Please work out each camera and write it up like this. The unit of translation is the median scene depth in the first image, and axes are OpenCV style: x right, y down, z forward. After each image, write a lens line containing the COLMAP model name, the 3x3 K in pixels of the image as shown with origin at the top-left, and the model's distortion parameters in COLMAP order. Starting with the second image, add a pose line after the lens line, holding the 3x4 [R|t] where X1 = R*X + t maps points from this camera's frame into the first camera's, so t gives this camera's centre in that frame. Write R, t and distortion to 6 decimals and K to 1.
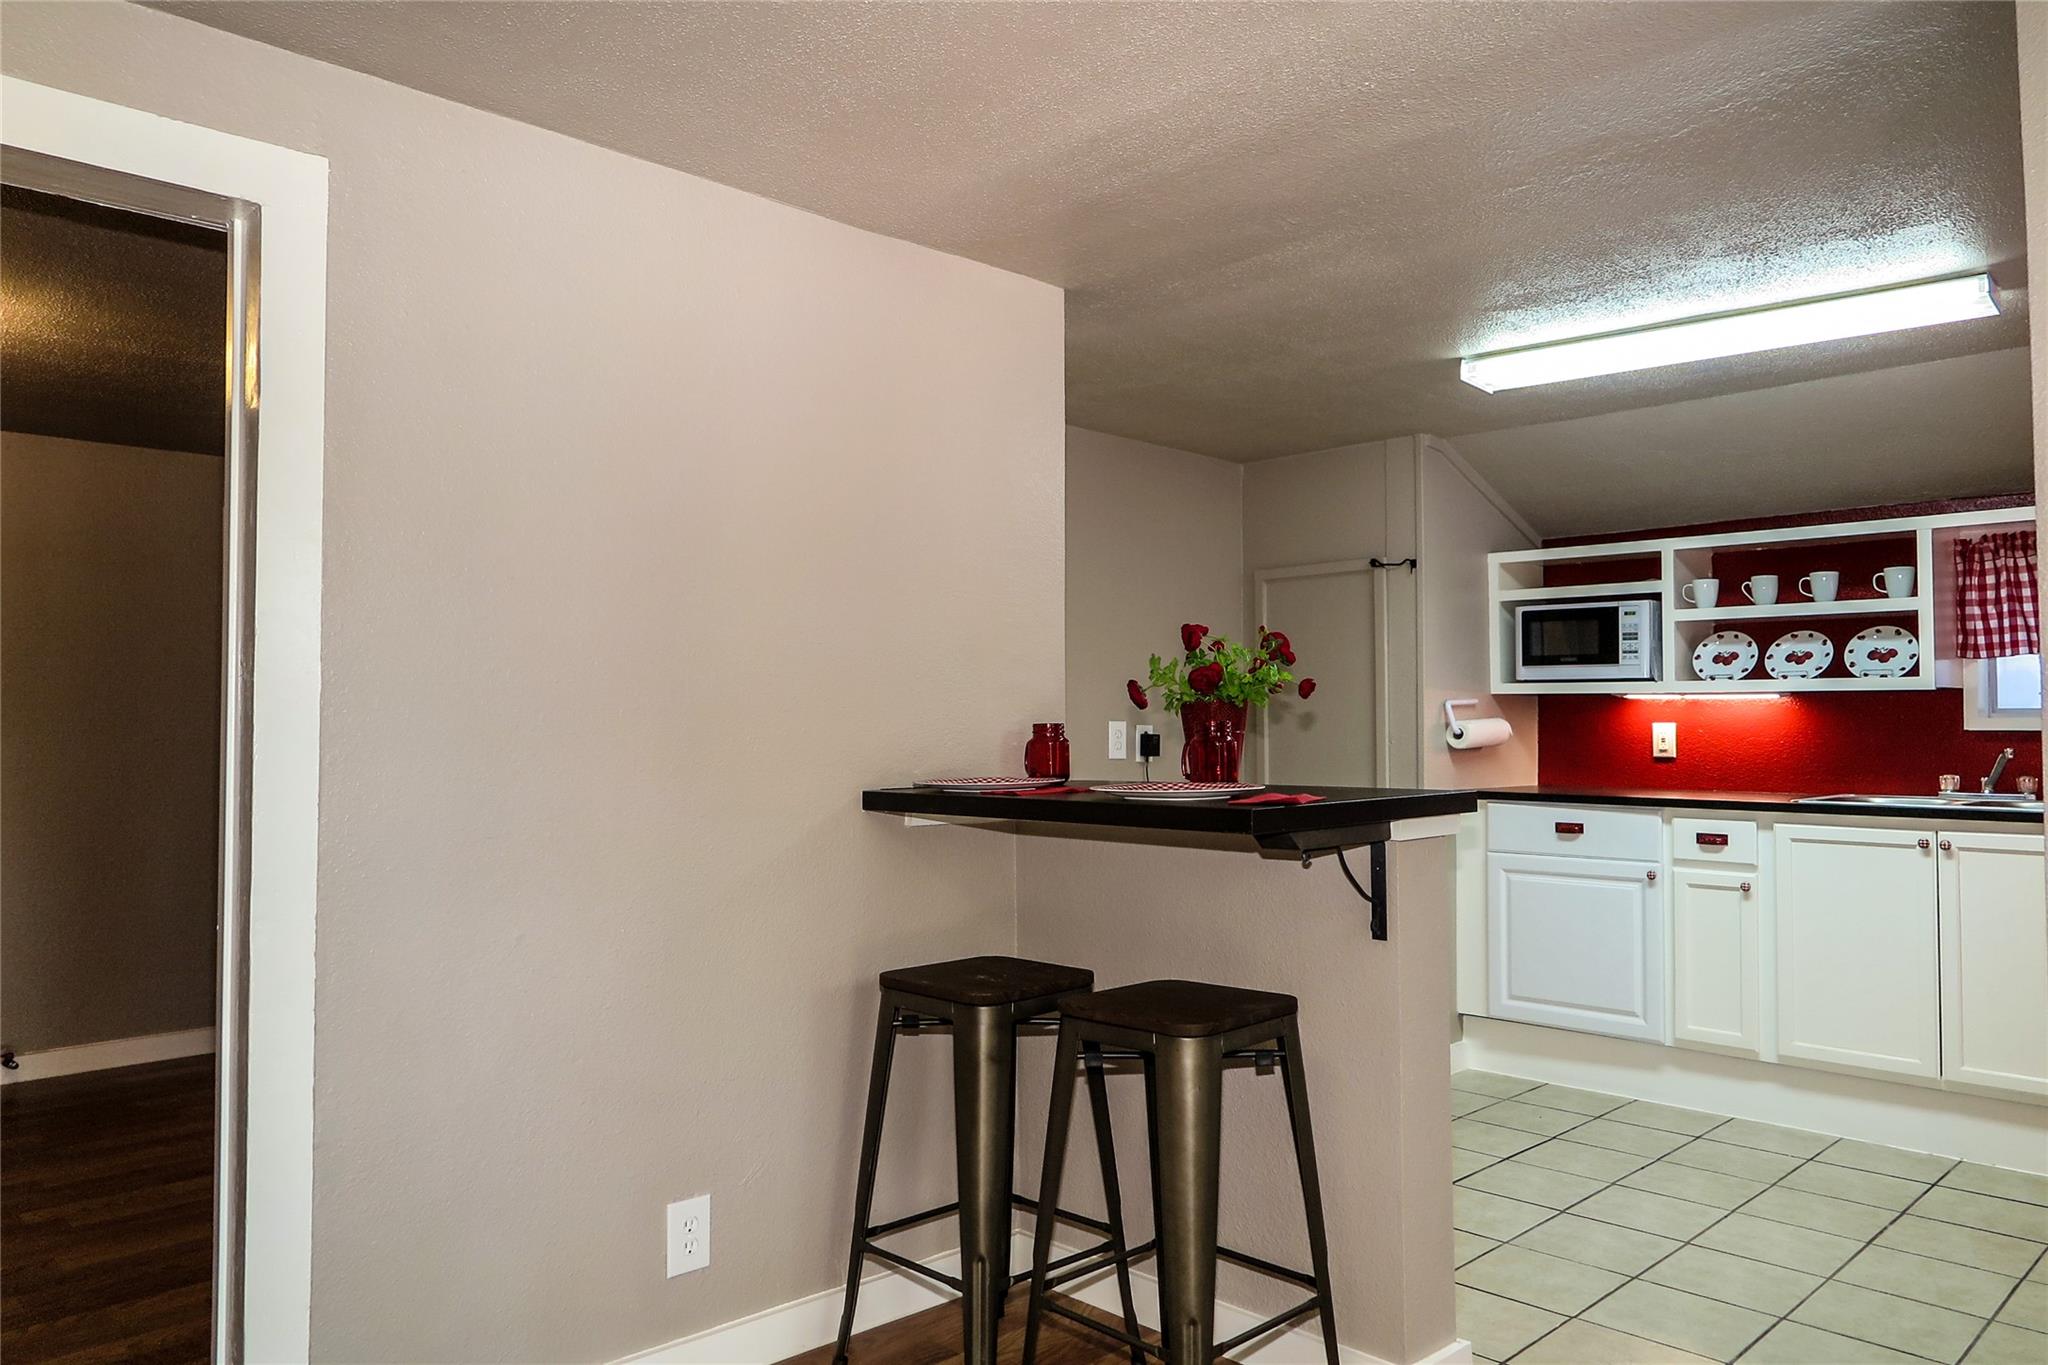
lens RADIAL K [[1441.2, 0, 1032.6], [0, 1441.2, 682.8], [0, 0, 1]] dist [-0.001995, 0.000071]
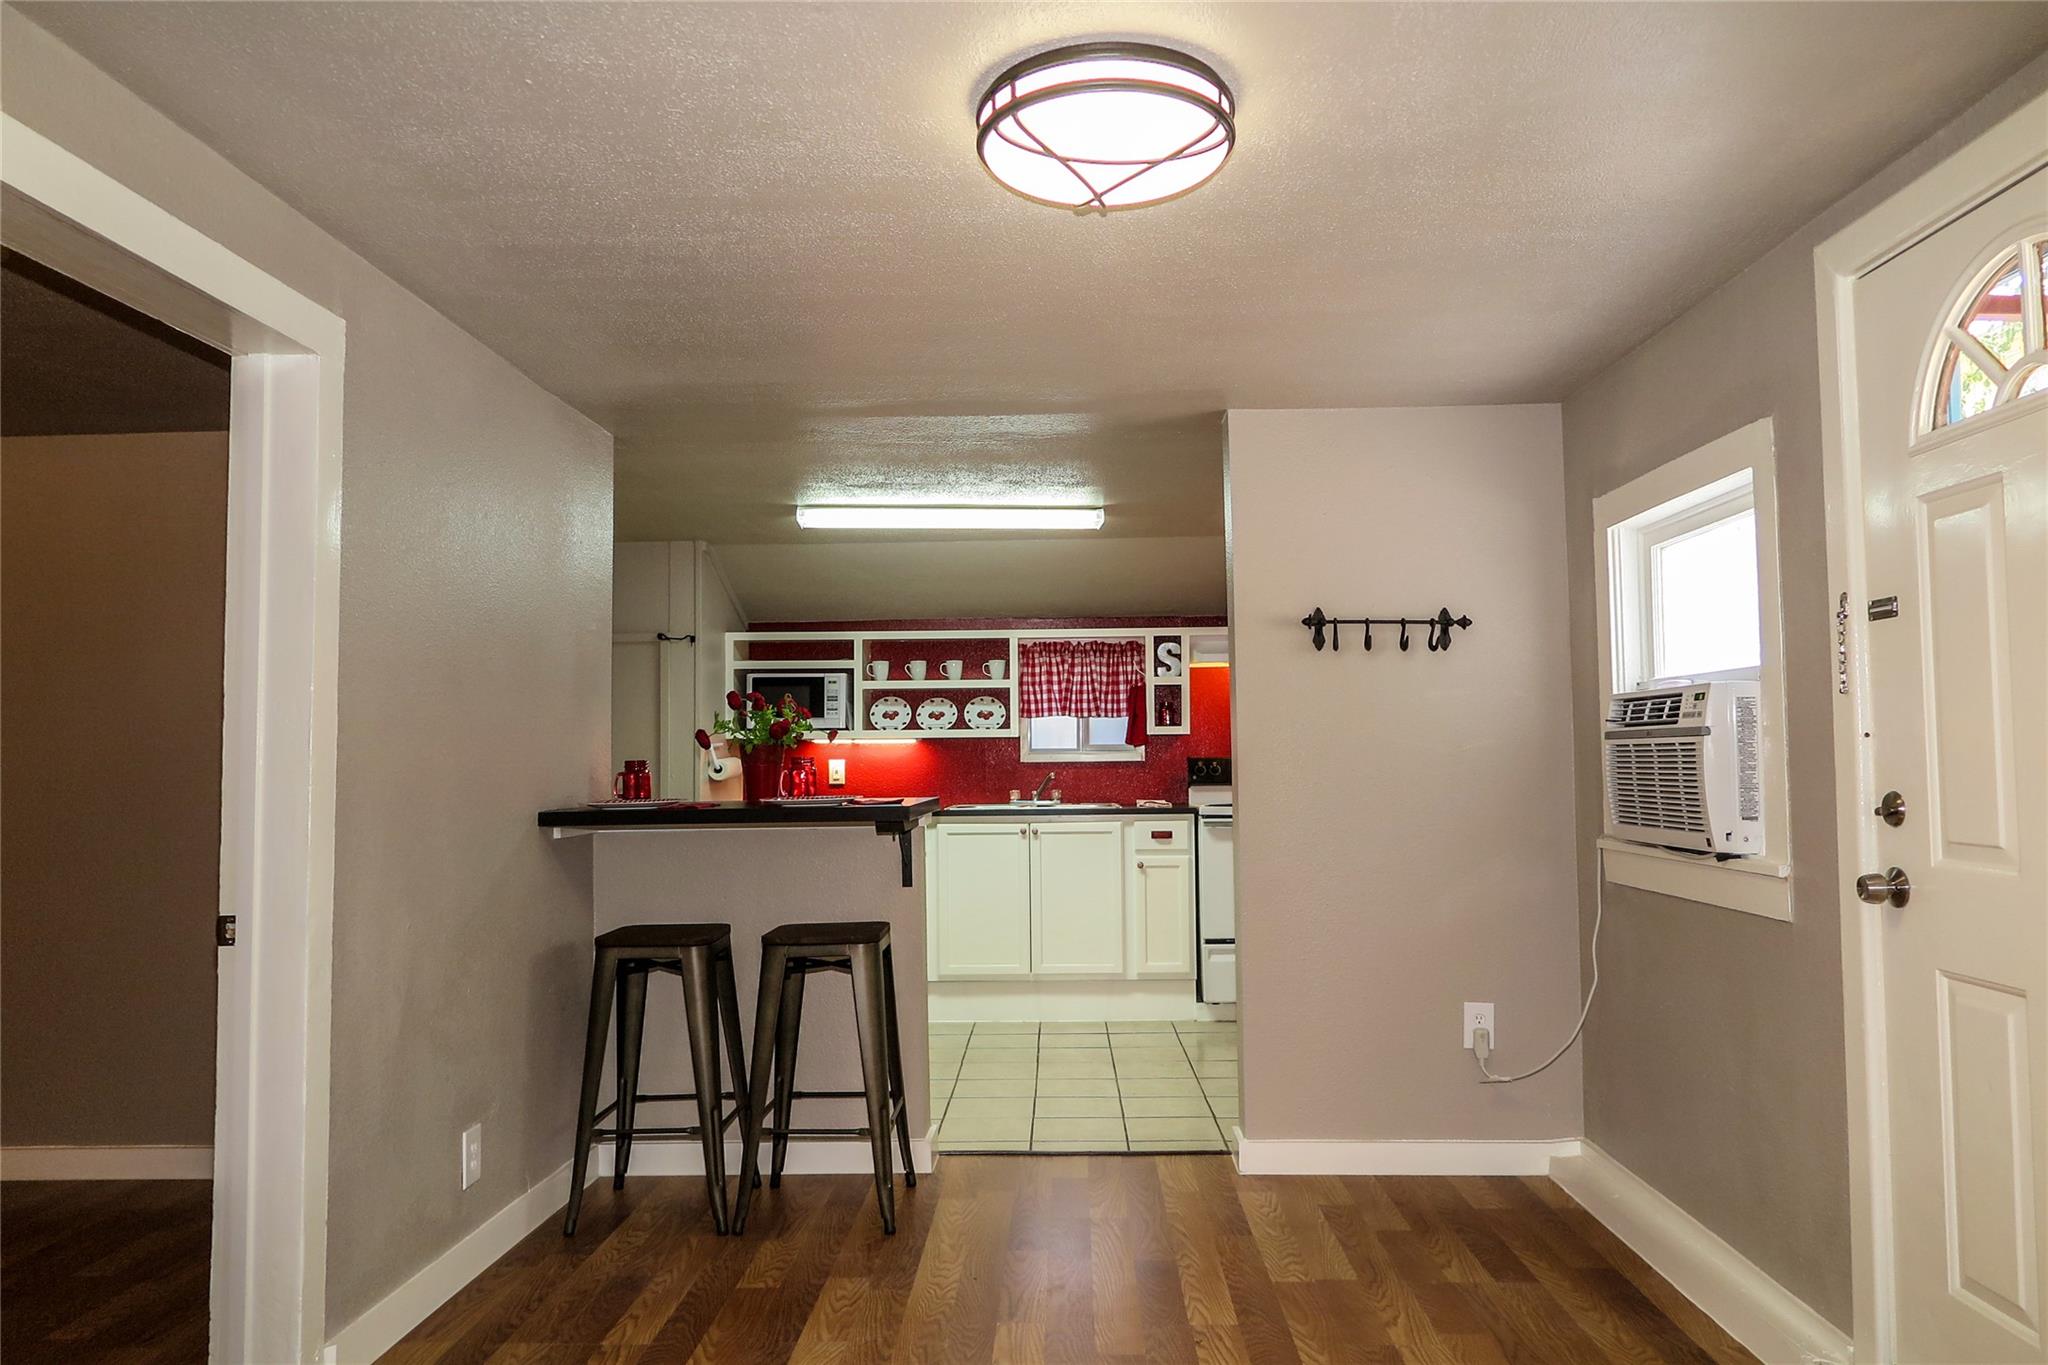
lens RADIAL K [[1441.2, 0, 1017.1], [0, 1441.2, 662.6], [0, 0, 1]] dist [-0.001995, 0.000071]
pose [[0.729025, 0.039059, 0.683372, -0.473139], [-0.008039, 0.998790, -0.048511, -0.000204], [-0.684440, 0.029872, 0.728457, -0.178942]]
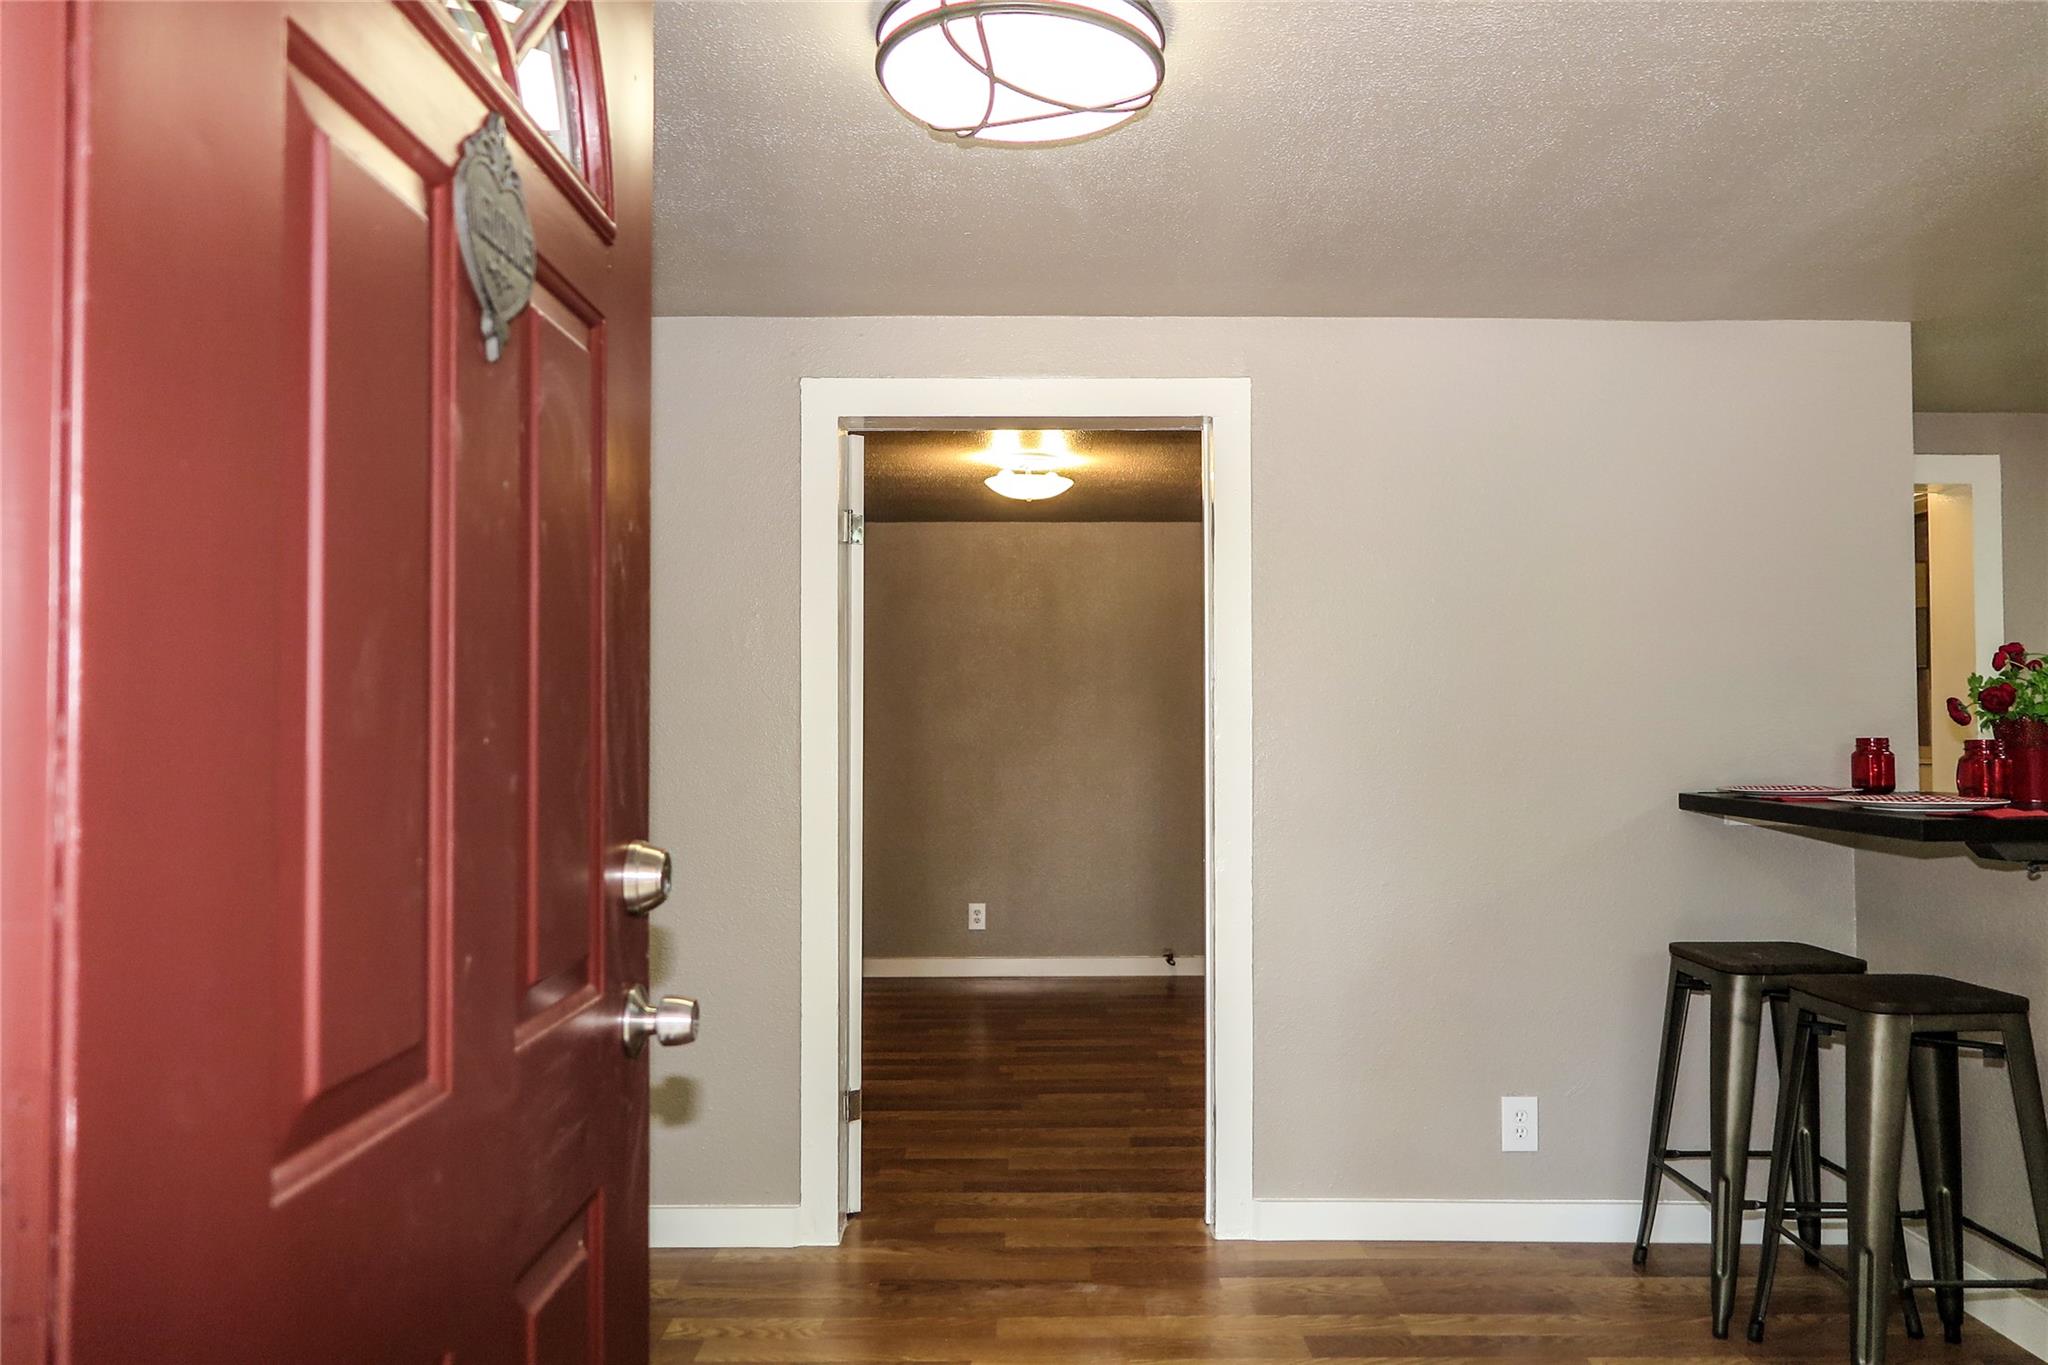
lens RADIAL K [[1441.2, 0, 1024.4], [0, 1441.2, 693.6], [0, 0, 1]] dist [-0.001995, 0.000071]
pose [[0.716898, -0.011967, -0.697076, 0.220303], [0.019929, 0.999796, 0.003332, -0.015218], [0.696893, -0.016281, 0.716990, -0.157791]]
